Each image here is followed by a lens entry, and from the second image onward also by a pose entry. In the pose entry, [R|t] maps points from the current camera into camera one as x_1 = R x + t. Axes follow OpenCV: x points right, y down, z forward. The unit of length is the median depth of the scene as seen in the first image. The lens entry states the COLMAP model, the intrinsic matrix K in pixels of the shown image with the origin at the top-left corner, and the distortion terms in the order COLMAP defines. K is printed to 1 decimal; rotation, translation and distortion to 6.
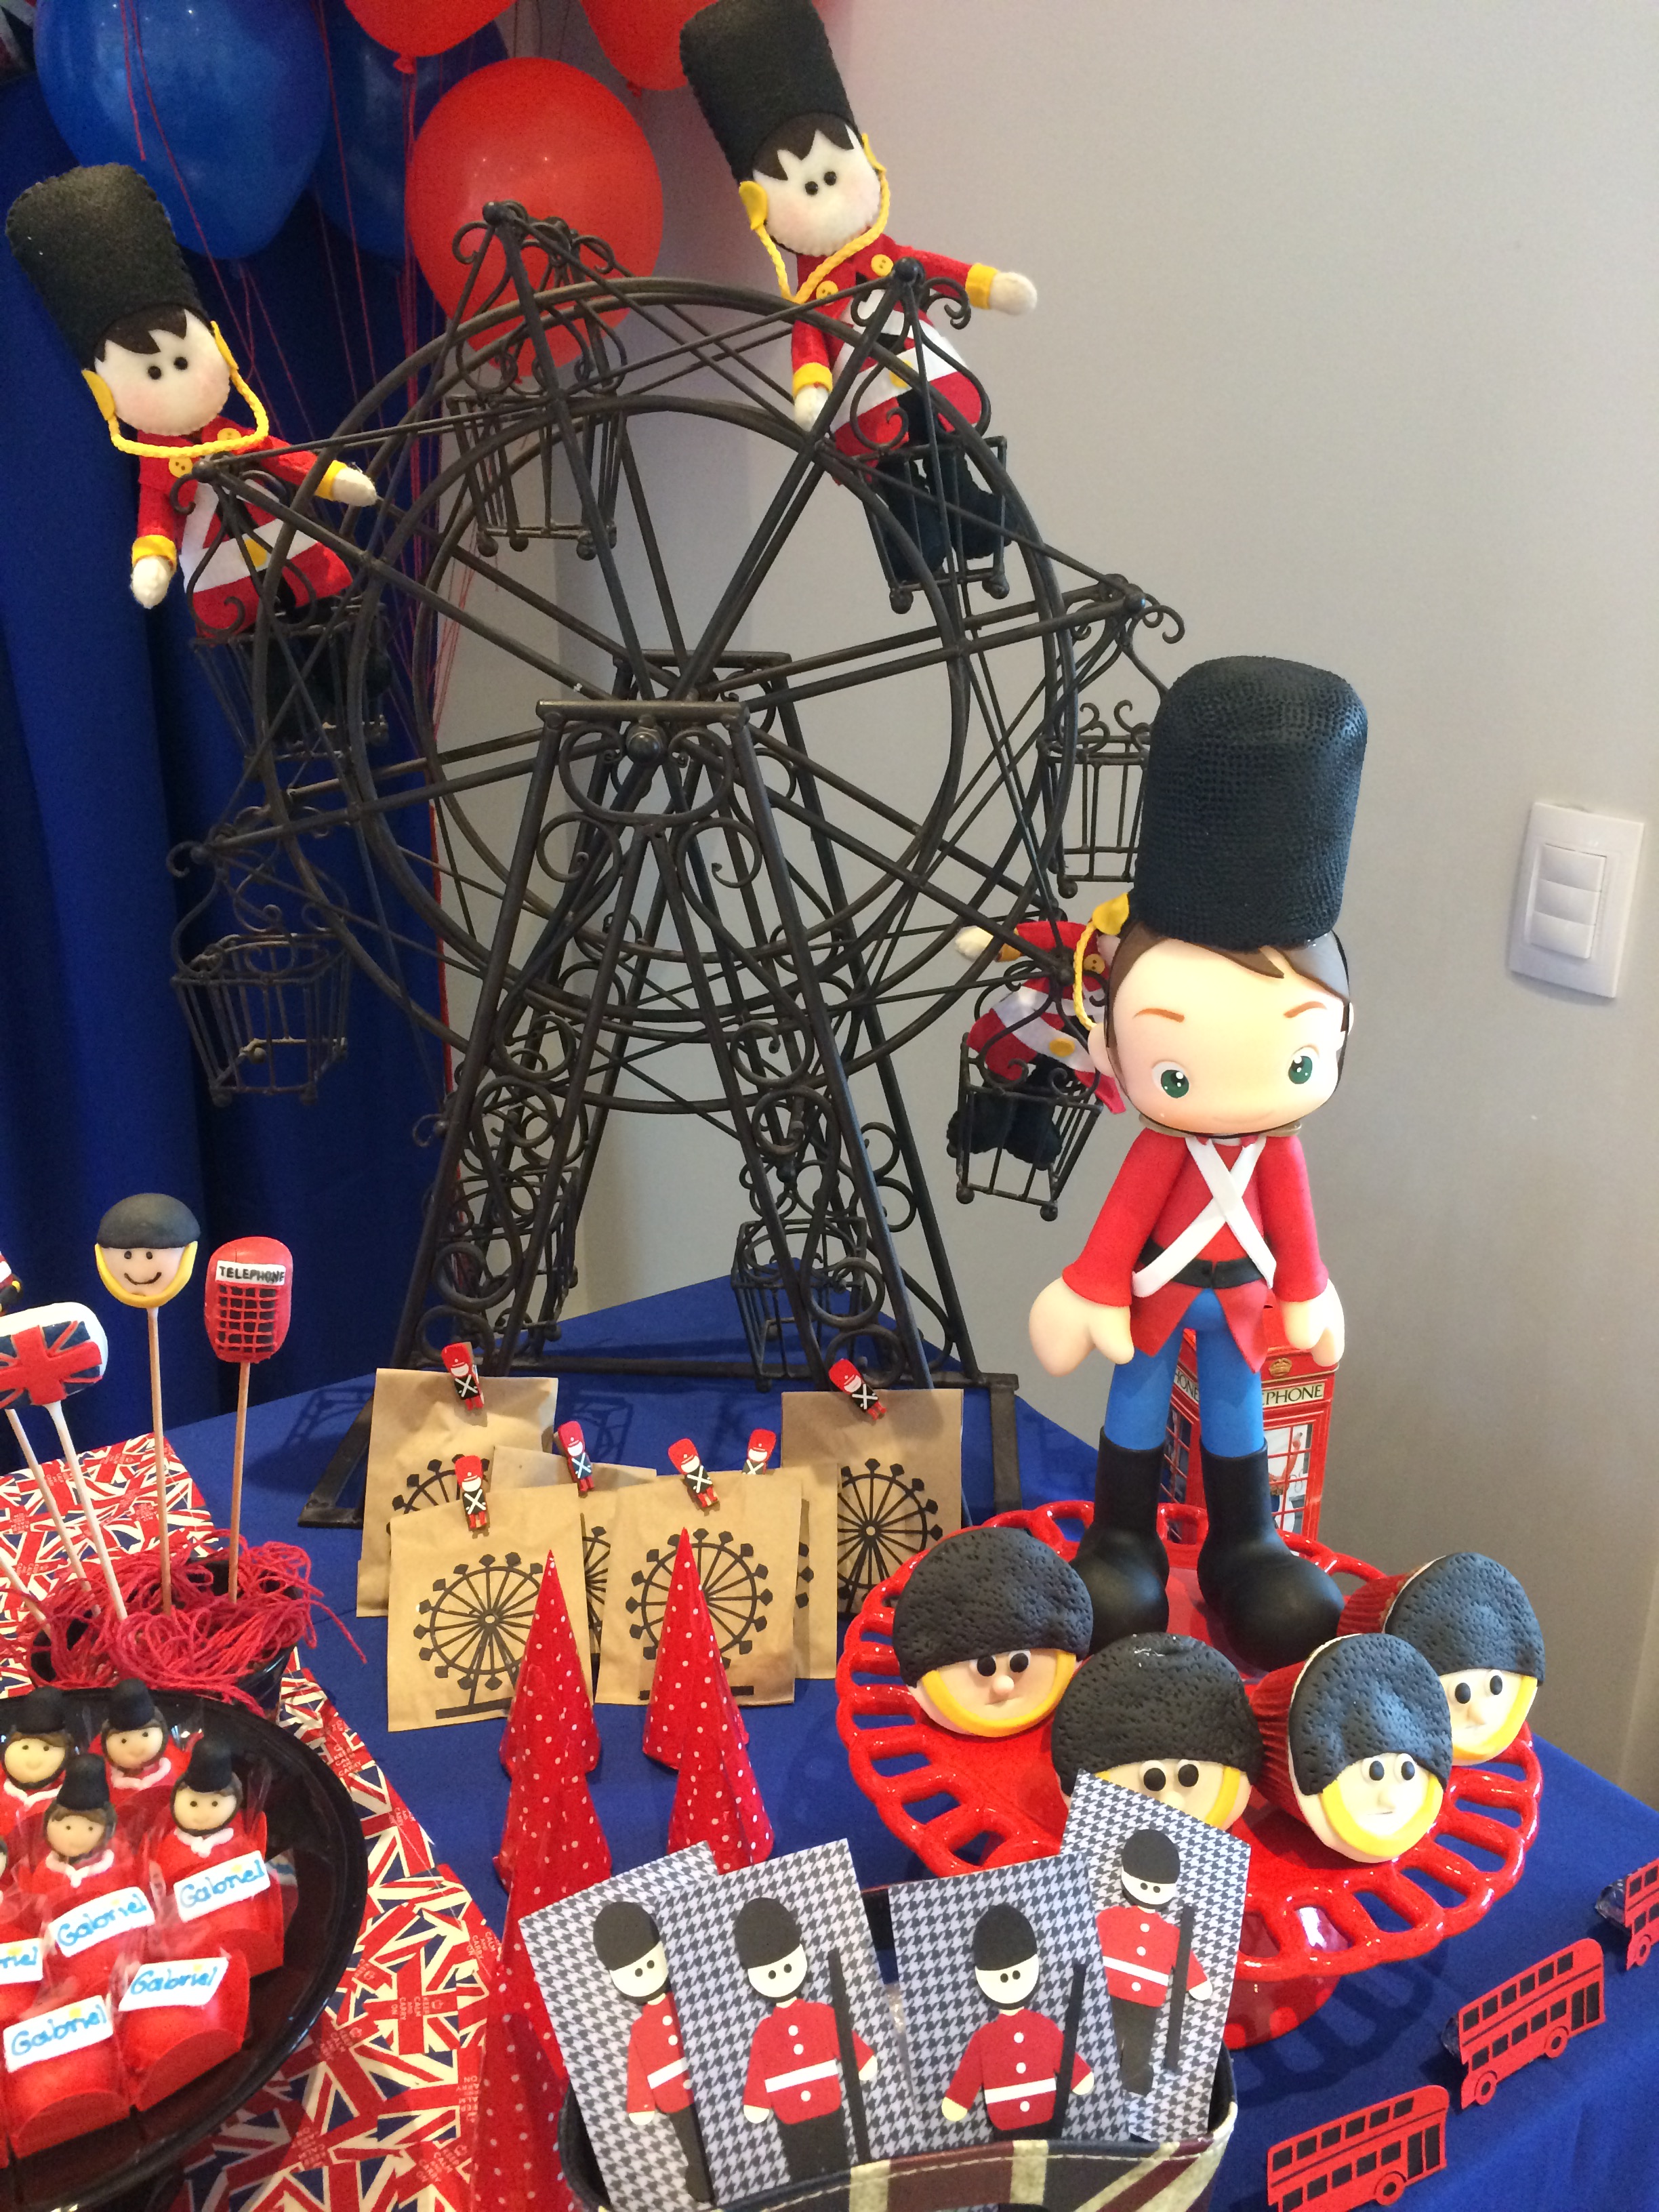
lens RADIAL K [[1905.7, 0, 846.3], [0, 1905.7, 1095.2], [0, 0, 1]] dist [0.079984, -0.114074]
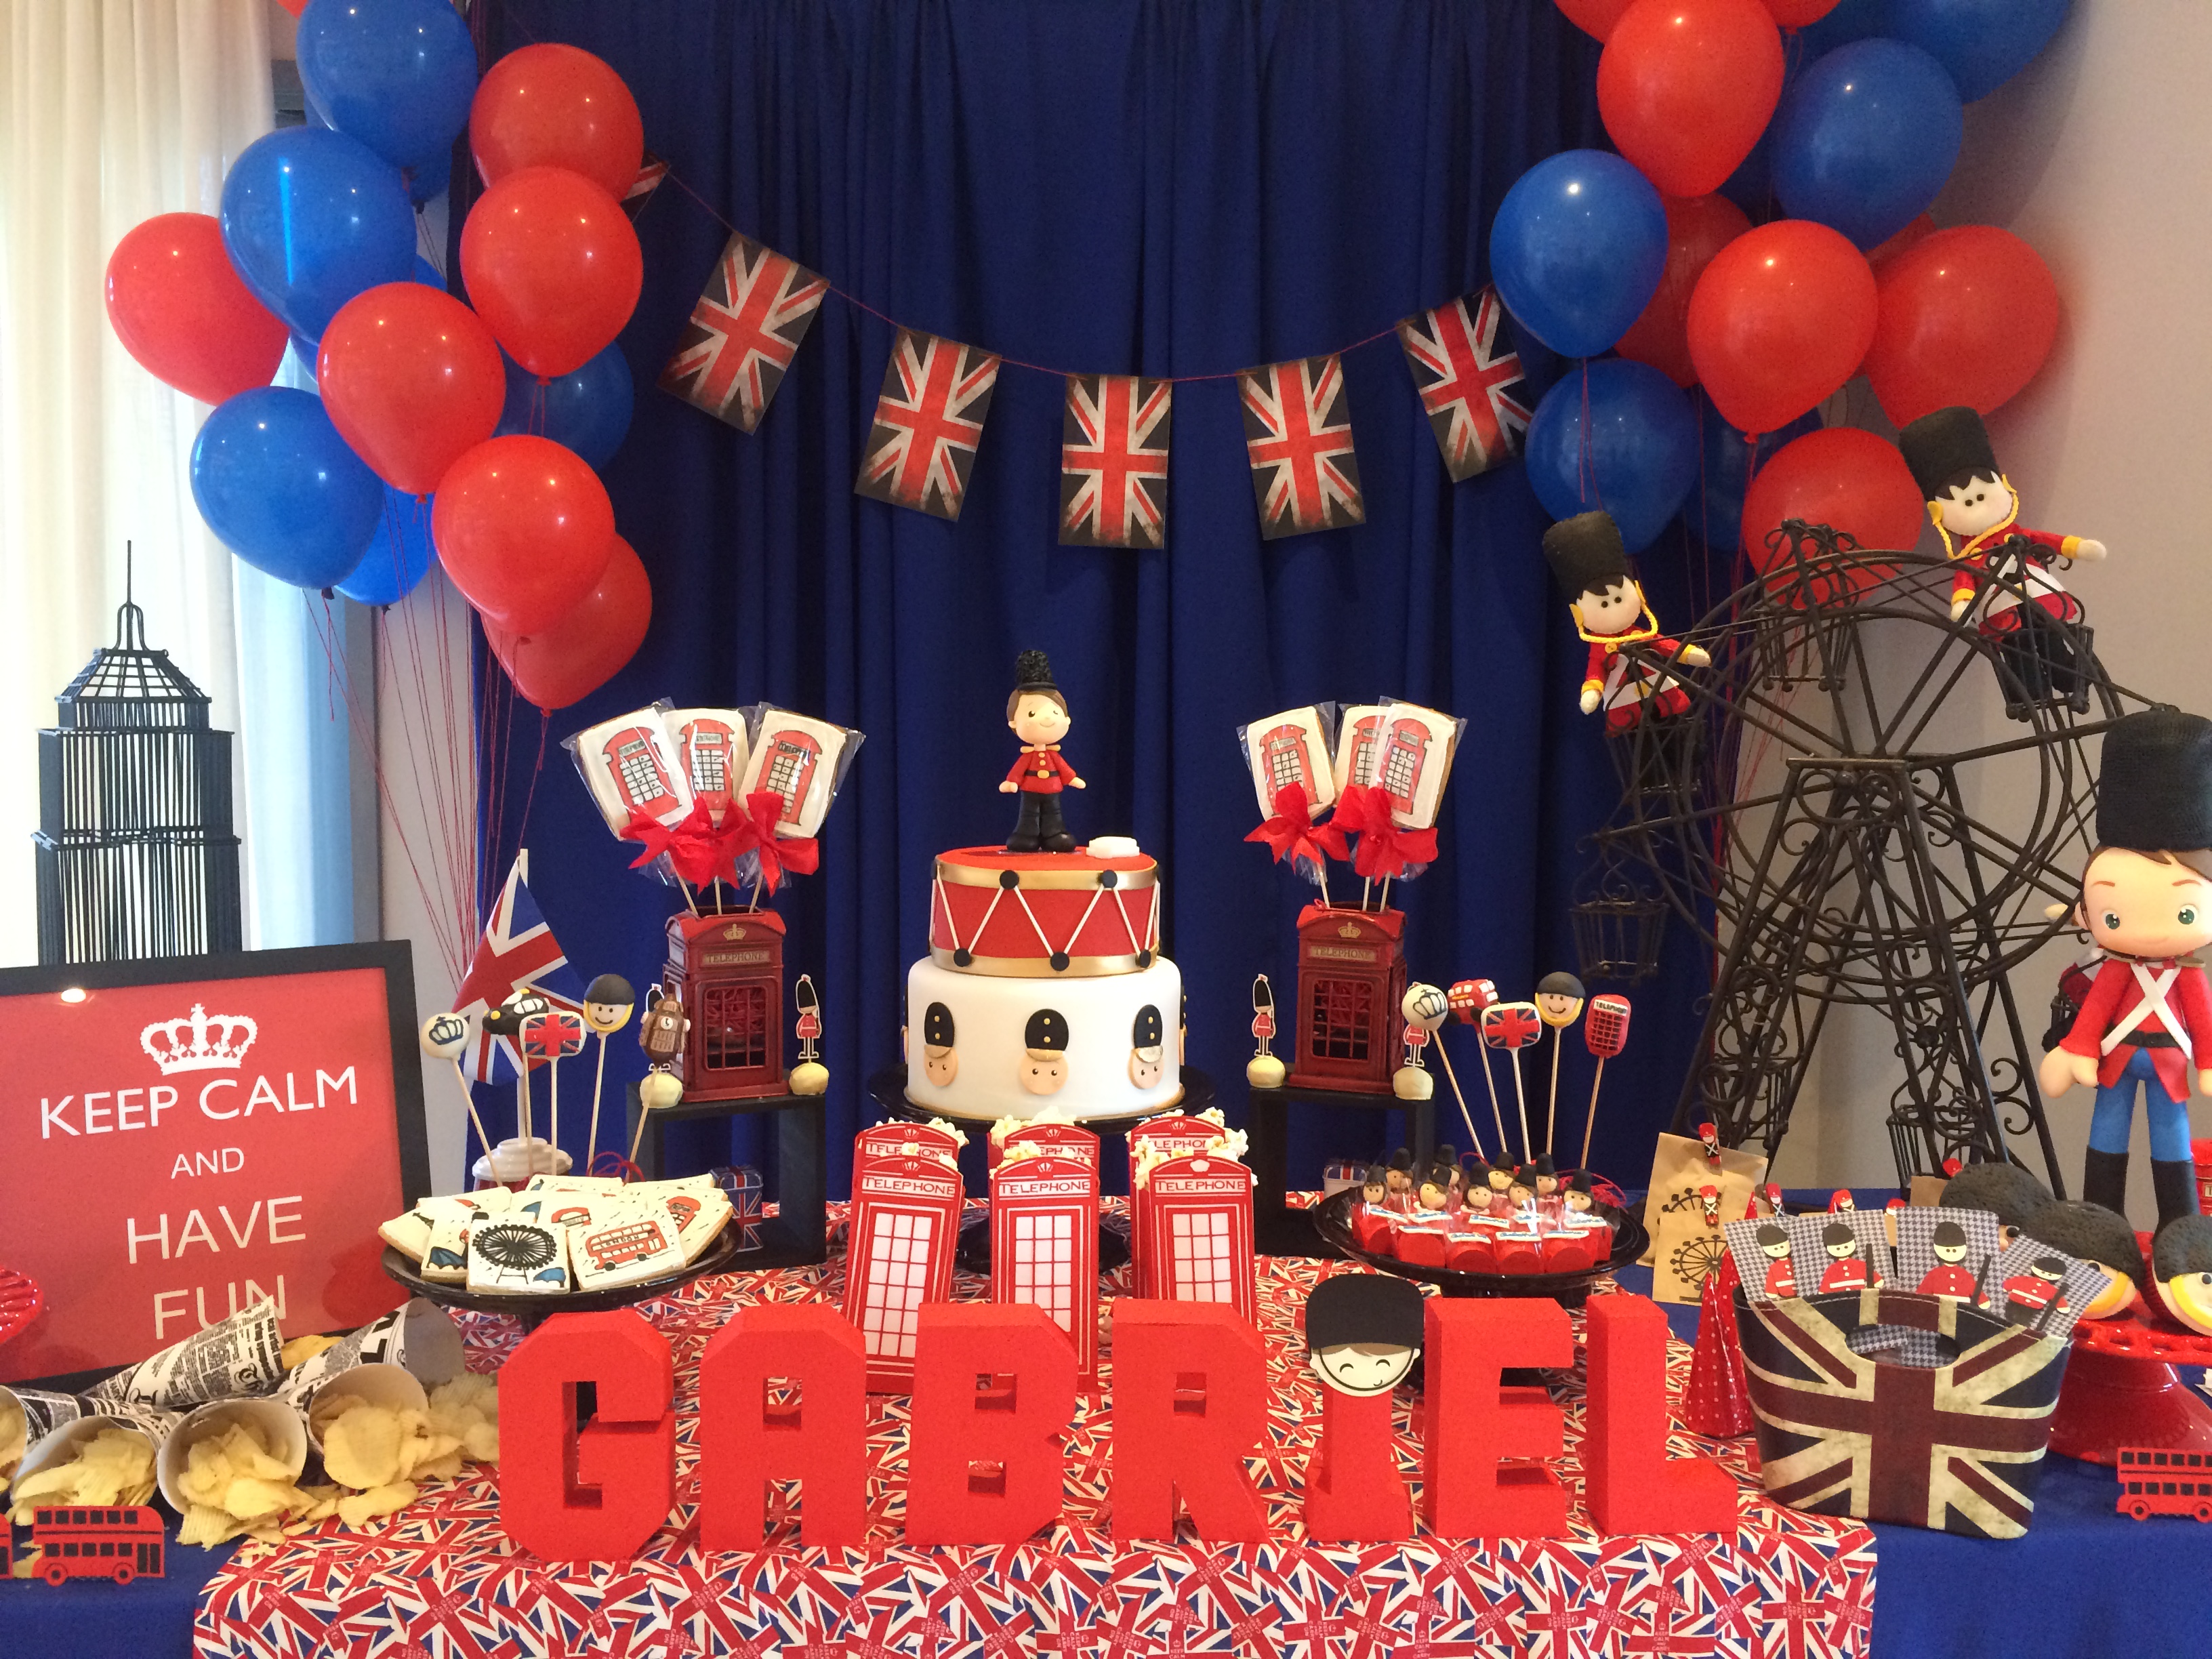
lens RADIAL K [[1905.7, 0, 1086.0], [0, 1905.7, 816.9], [0, 0, 1]] dist [0.079984, -0.114074]
pose [[0.862231, 0.034465, -0.505341, 0.196620], [-0.171579, 0.958572, -0.227379, 0.388281], [0.476569, 0.282759, 0.832424, -0.866788]]
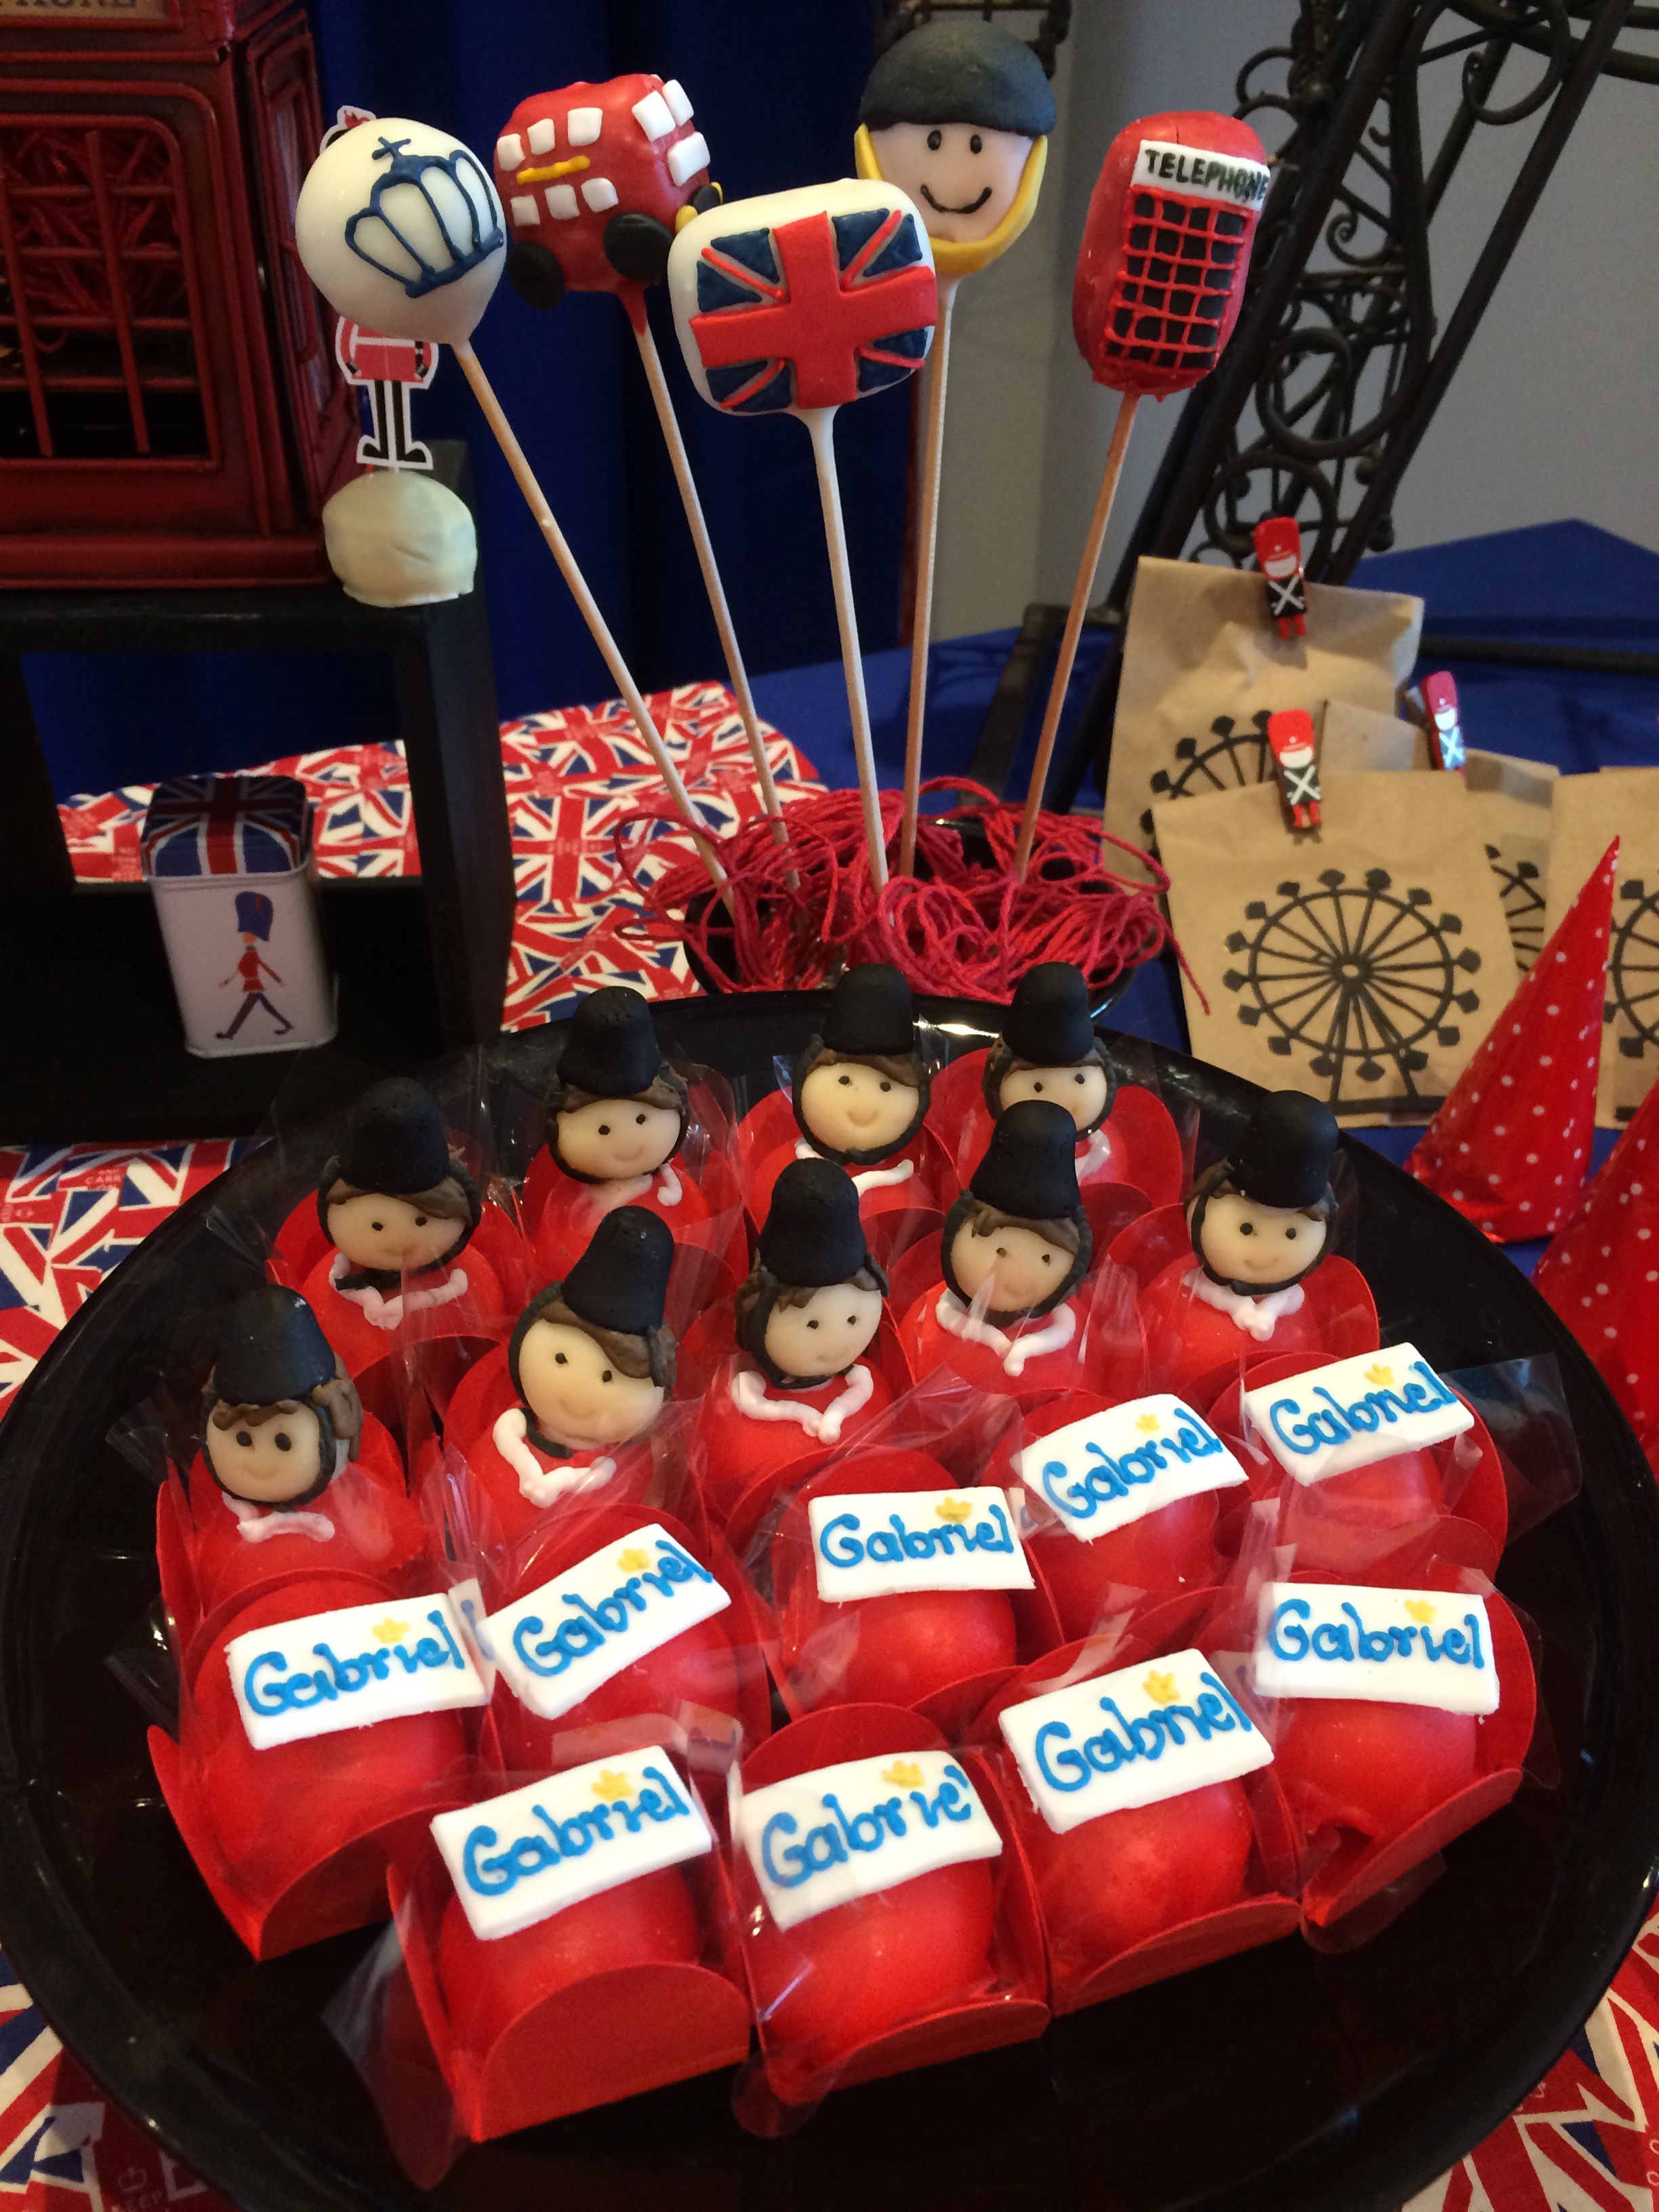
lens RADIAL K [[1905.7, 0, 838.3], [0, 1905.7, 1100.1], [0, 0, 1]] dist [0.079984, -0.114074]
pose [[0.988374, 0.089523, -0.122895, -0.271618], [-0.051637, 0.957881, 0.282483, 0.153585], [0.143008, -0.272853, 0.951367, 0.402749]]
